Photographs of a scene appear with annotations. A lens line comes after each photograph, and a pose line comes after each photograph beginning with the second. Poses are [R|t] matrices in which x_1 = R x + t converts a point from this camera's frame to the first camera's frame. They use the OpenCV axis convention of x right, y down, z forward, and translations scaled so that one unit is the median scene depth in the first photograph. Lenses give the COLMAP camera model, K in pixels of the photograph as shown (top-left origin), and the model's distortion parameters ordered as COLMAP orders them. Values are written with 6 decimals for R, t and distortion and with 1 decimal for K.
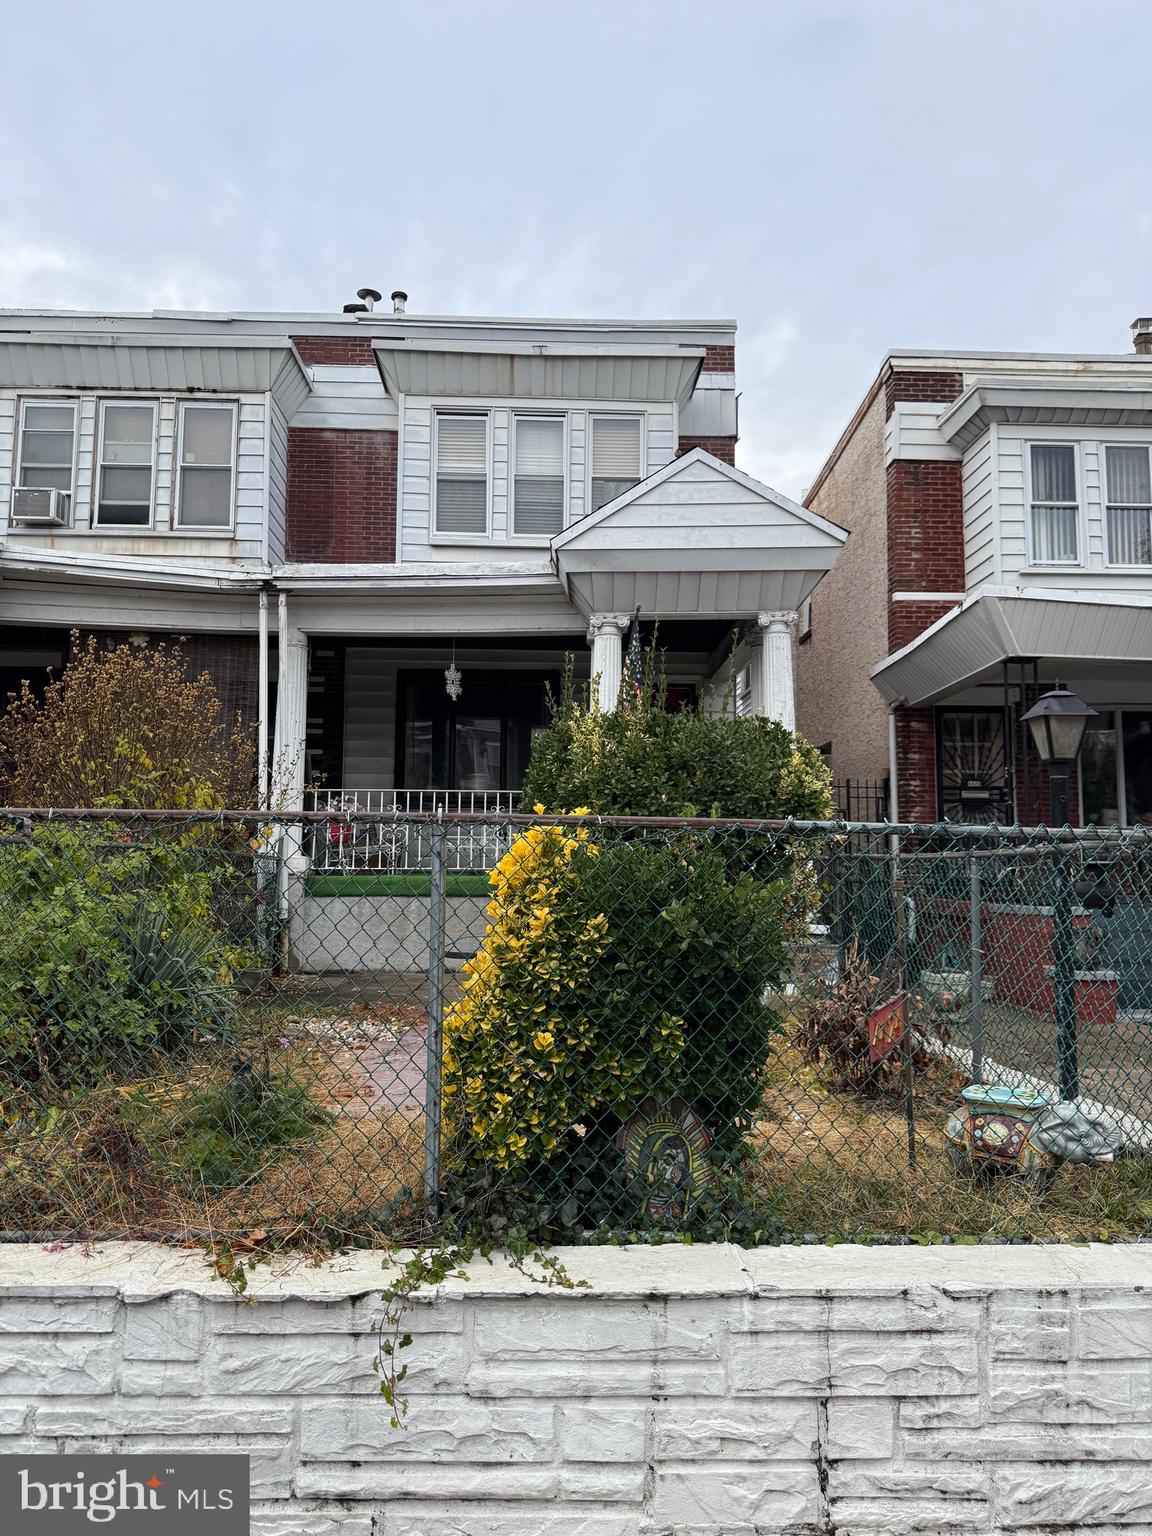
lens RADIAL K [[1066.0, 0, 578.2], [0, 1066.0, 768.4], [0, 0, 1]] dist [-0.000092, 0.000005]
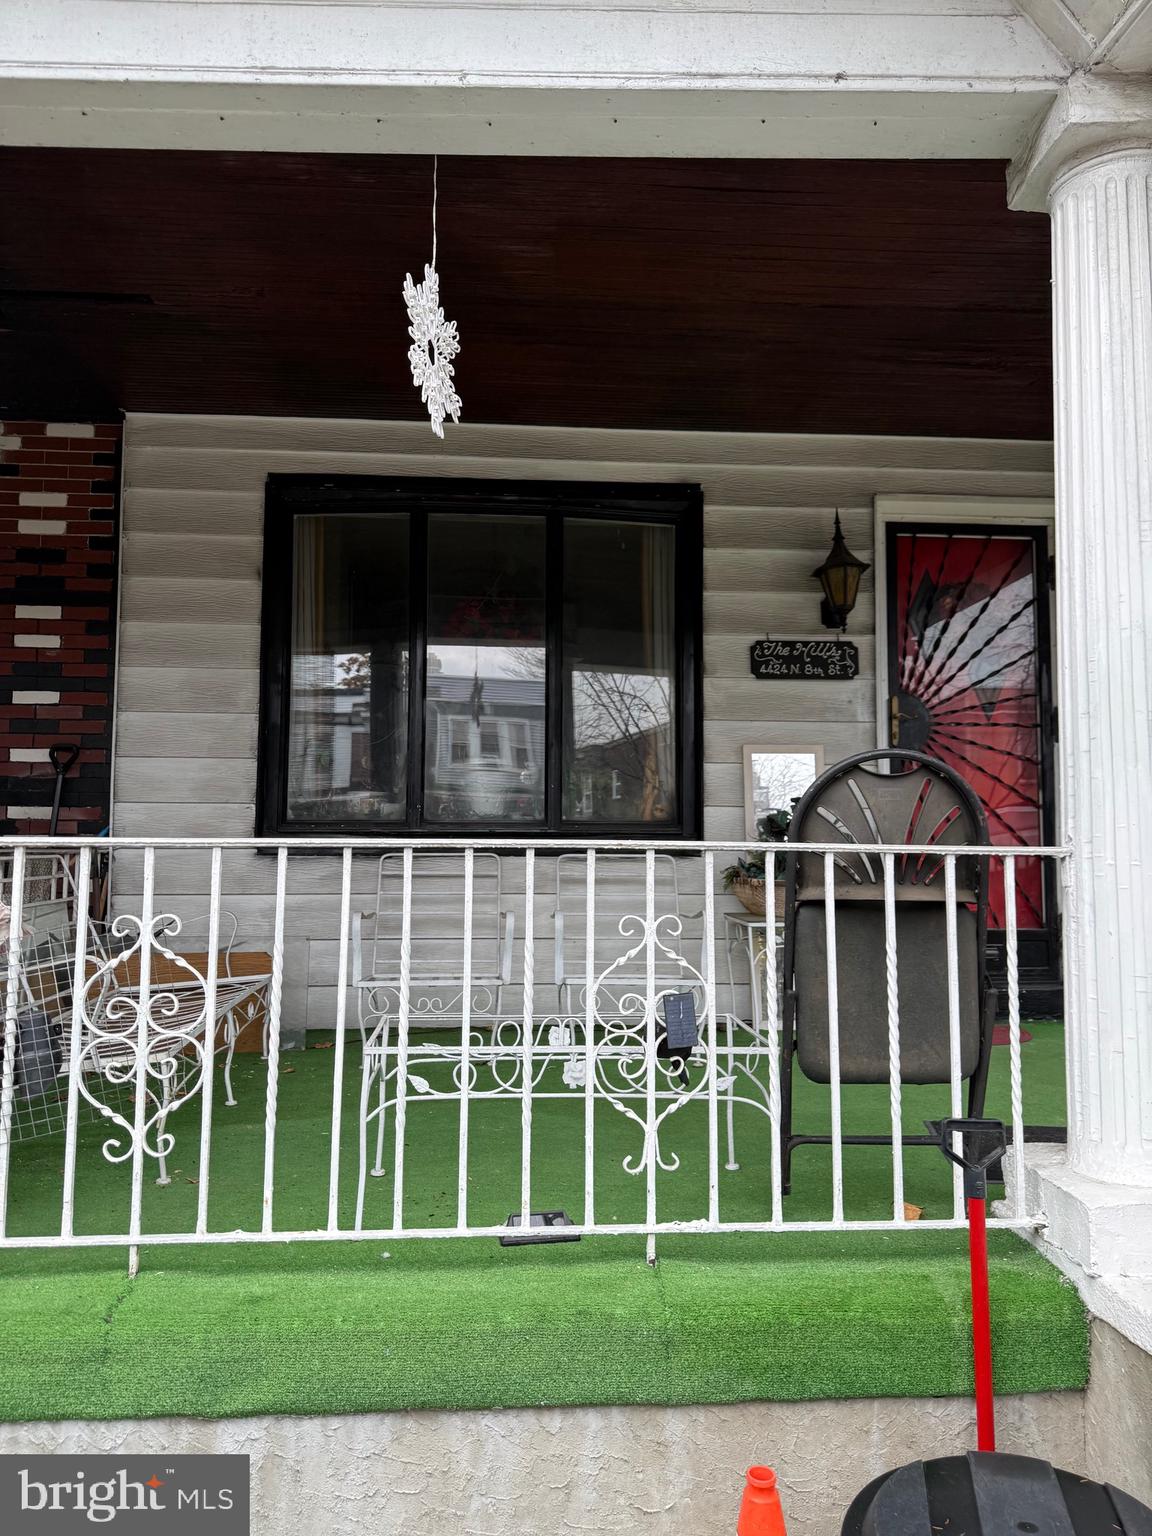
lens RADIAL K [[1066.0, 0, 573.9], [0, 1066.0, 767.3], [0, 0, 1]] dist [-0.000092, 0.000005]
pose [[0.999281, -0.001209, 0.037903, -0.077959], [0.000738, 0.999922, 0.012449, 0.003744], [-0.037915, -0.012412, 0.999204, 0.628560]]
